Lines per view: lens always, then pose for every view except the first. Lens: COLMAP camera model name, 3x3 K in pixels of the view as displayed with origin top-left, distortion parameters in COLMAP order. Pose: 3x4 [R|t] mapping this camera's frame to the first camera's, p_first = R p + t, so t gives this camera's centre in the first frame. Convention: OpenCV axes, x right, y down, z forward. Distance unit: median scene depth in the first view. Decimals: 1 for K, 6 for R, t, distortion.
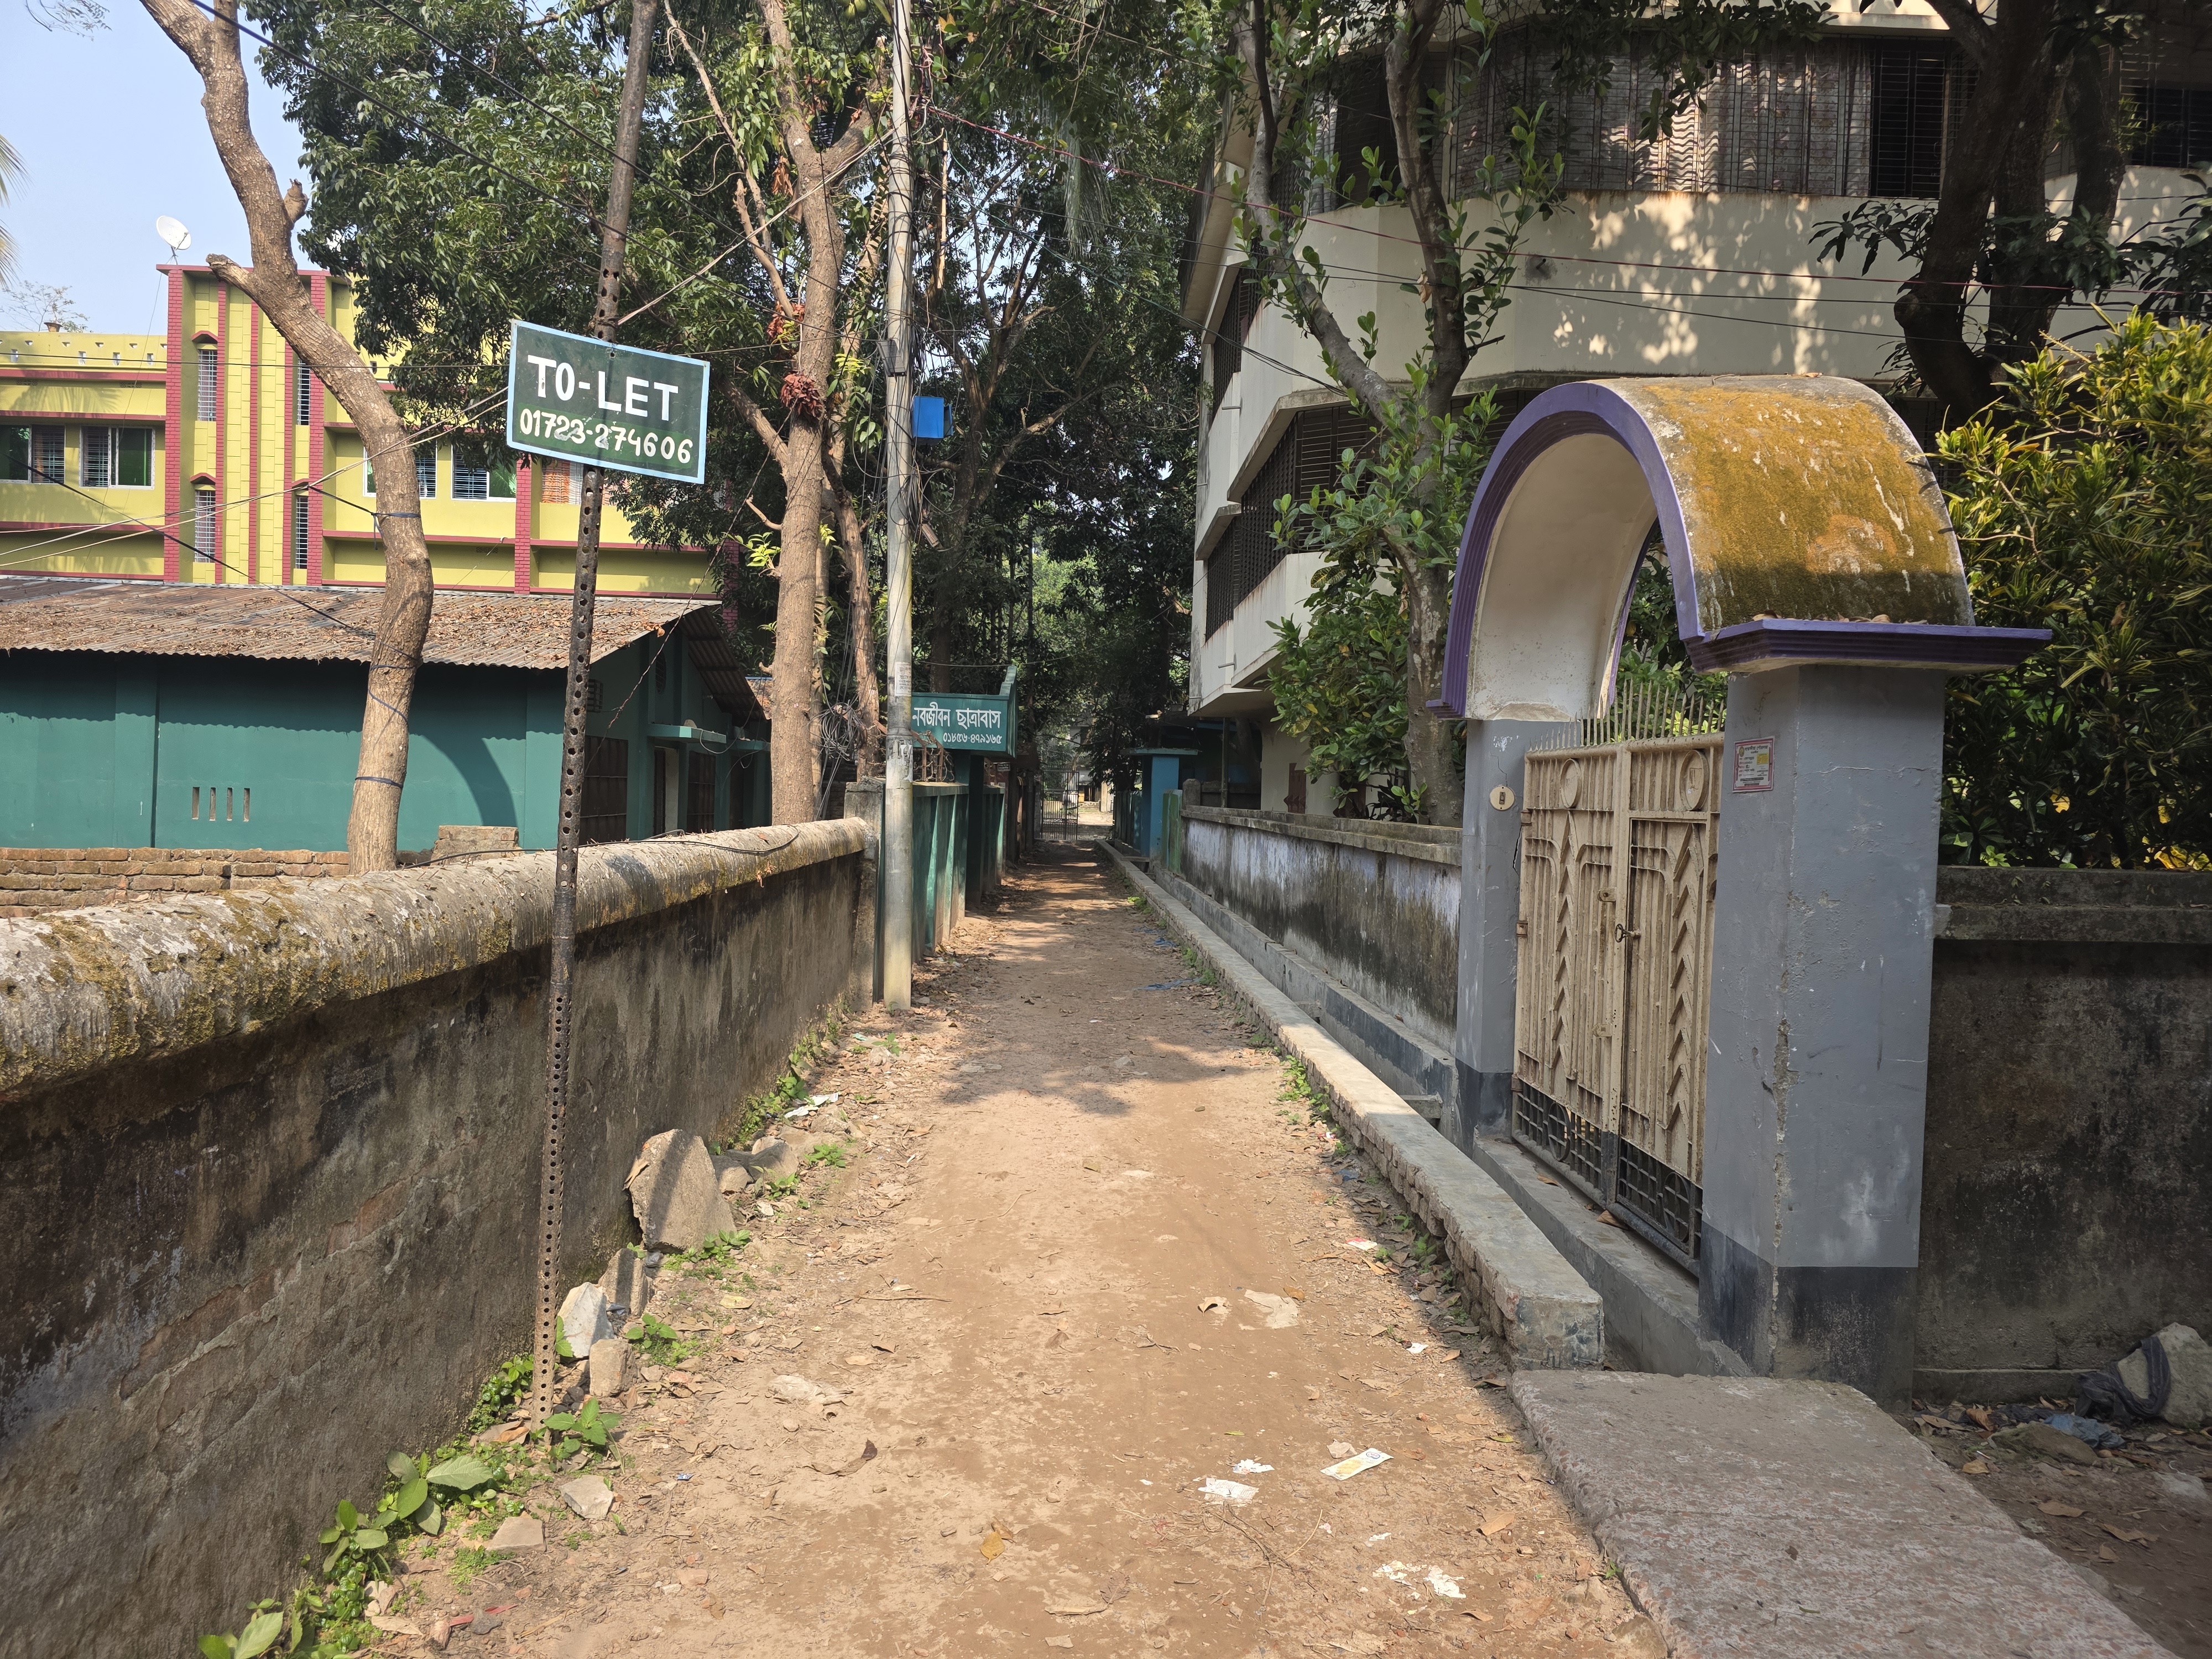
lens RADIAL K [[1492.7, 0, 1107.3], [0, 1492.7, 828.1], [0, 0, 1]] dist [-0.000512, -0.000008]
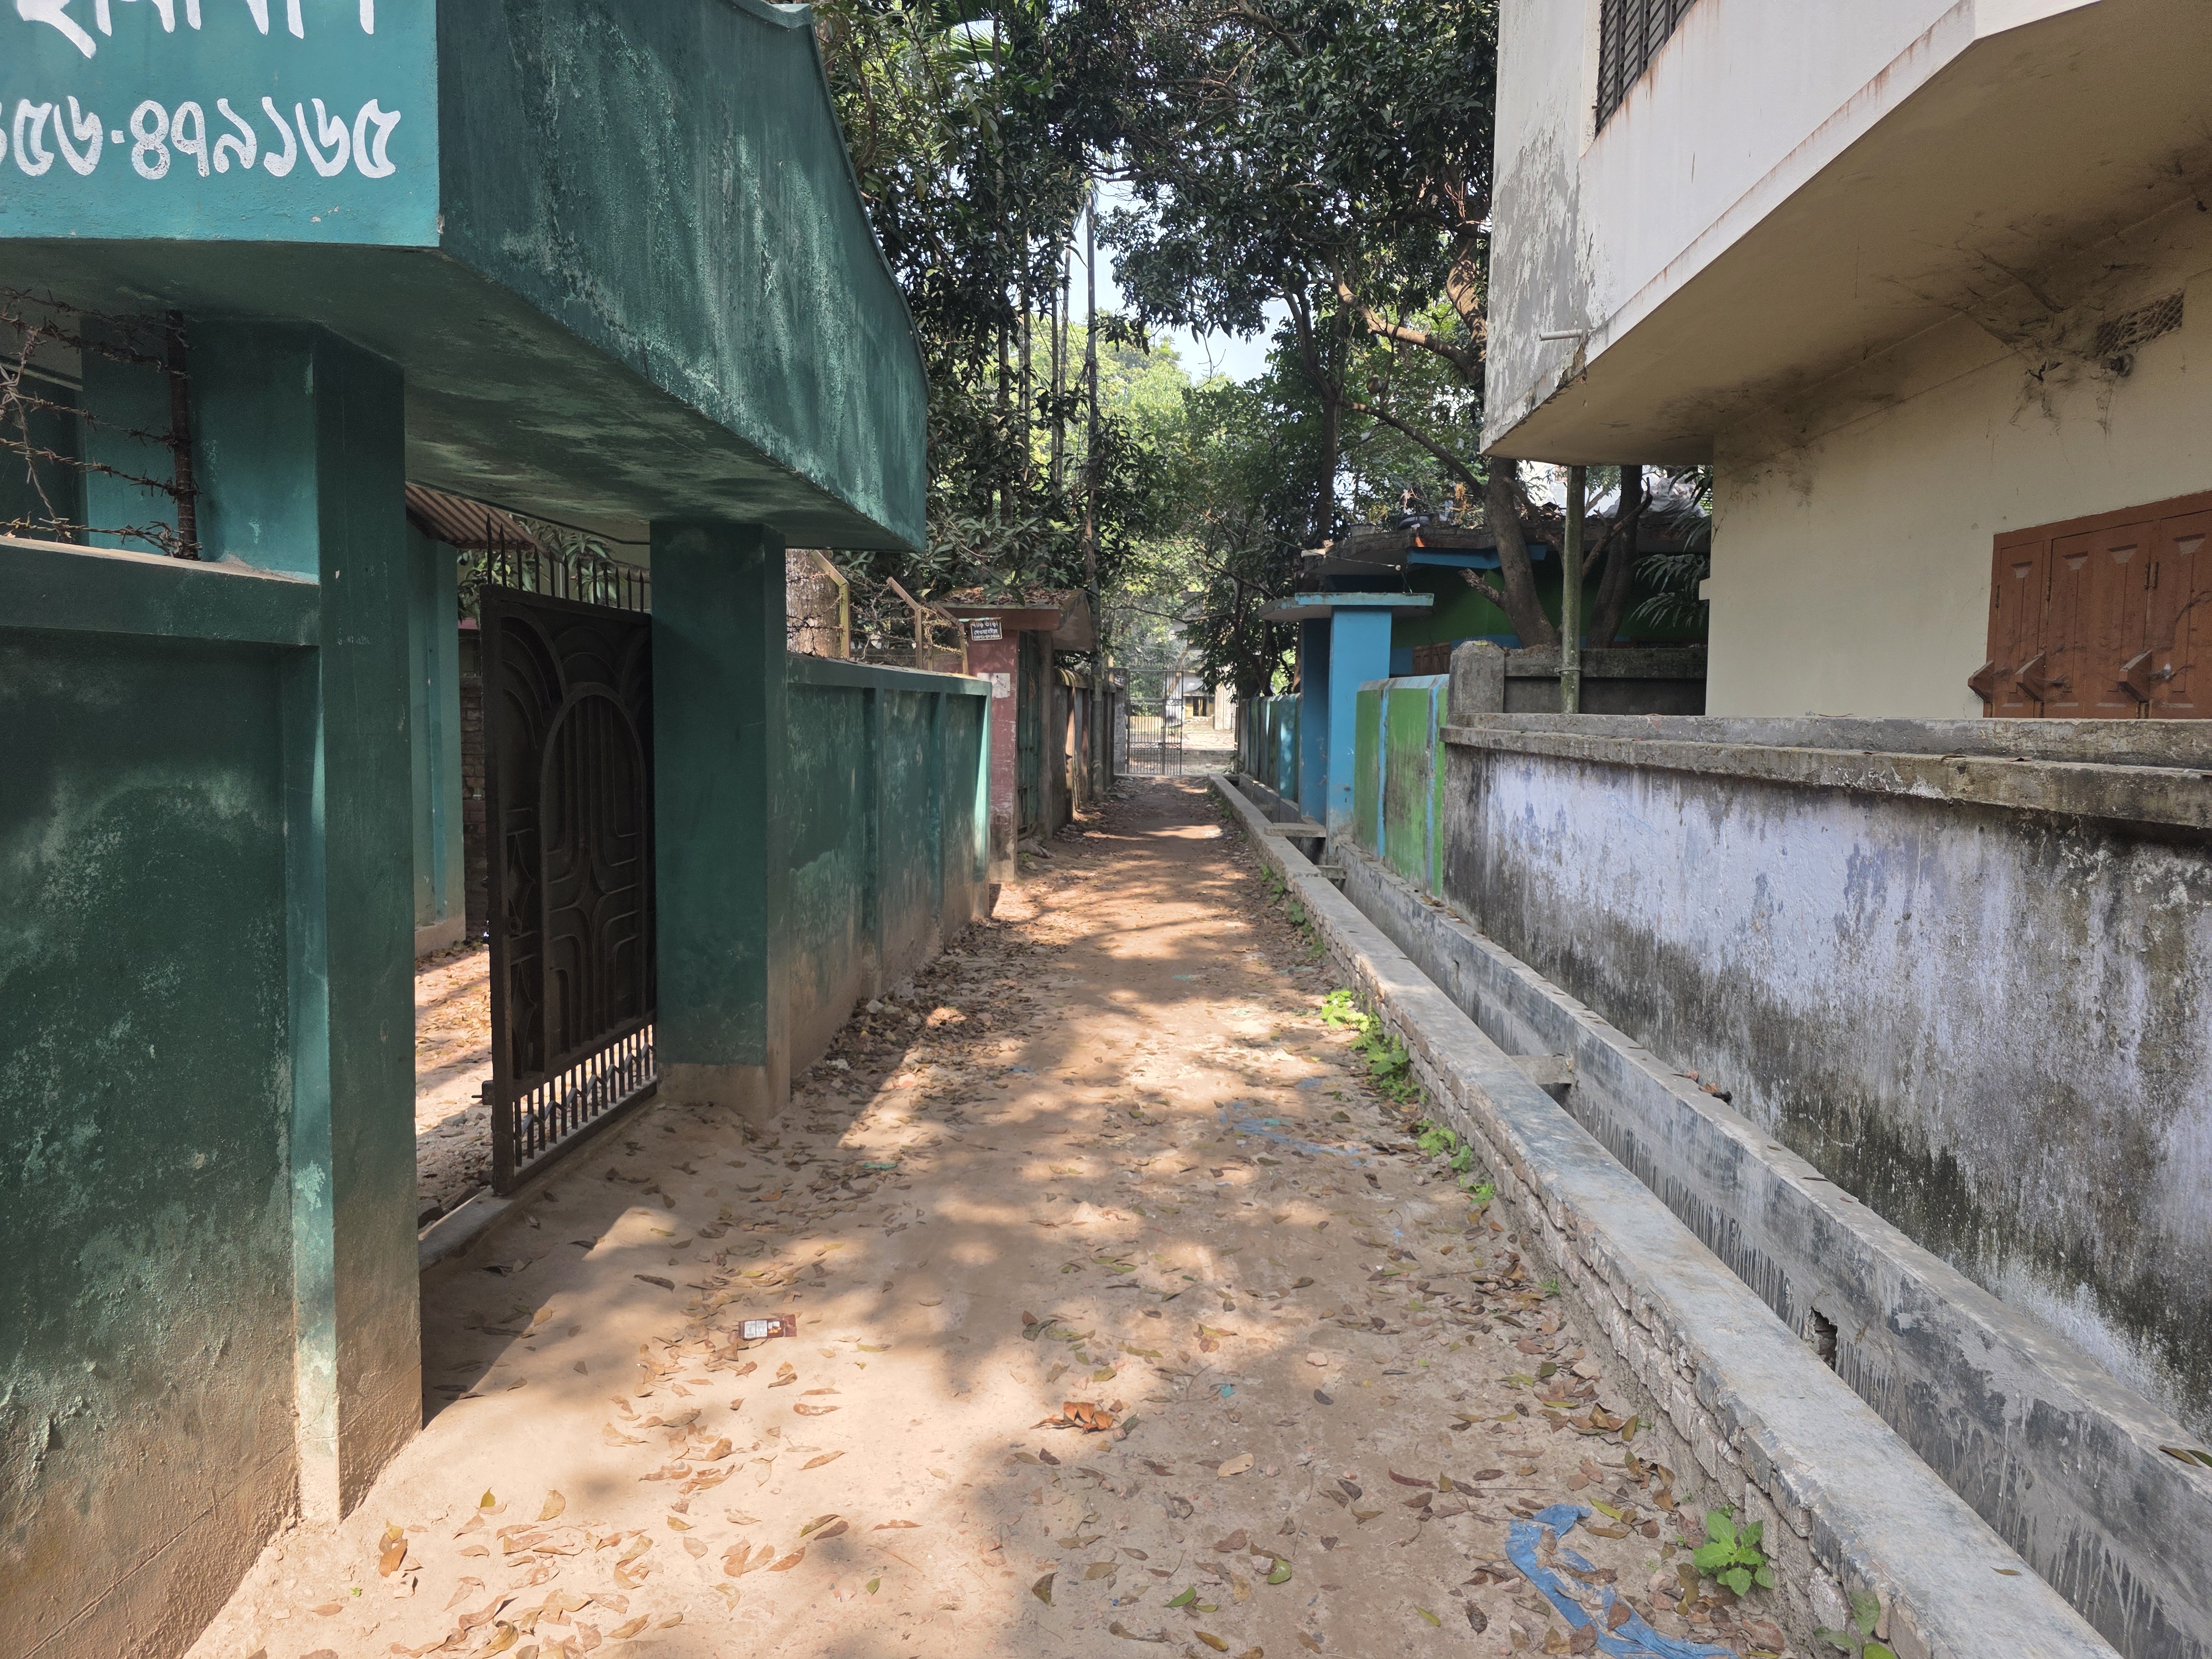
lens RADIAL K [[1492.7, 0, 1105.8], [0, 1492.7, 825.1], [0, 0, 1]] dist [-0.000512, -0.000008]
pose [[0.996713, -0.021089, -0.078224, -0.002212], [0.025252, 0.998295, 0.052618, -0.005041], [0.076981, -0.054421, 0.995546, 0.325112]]
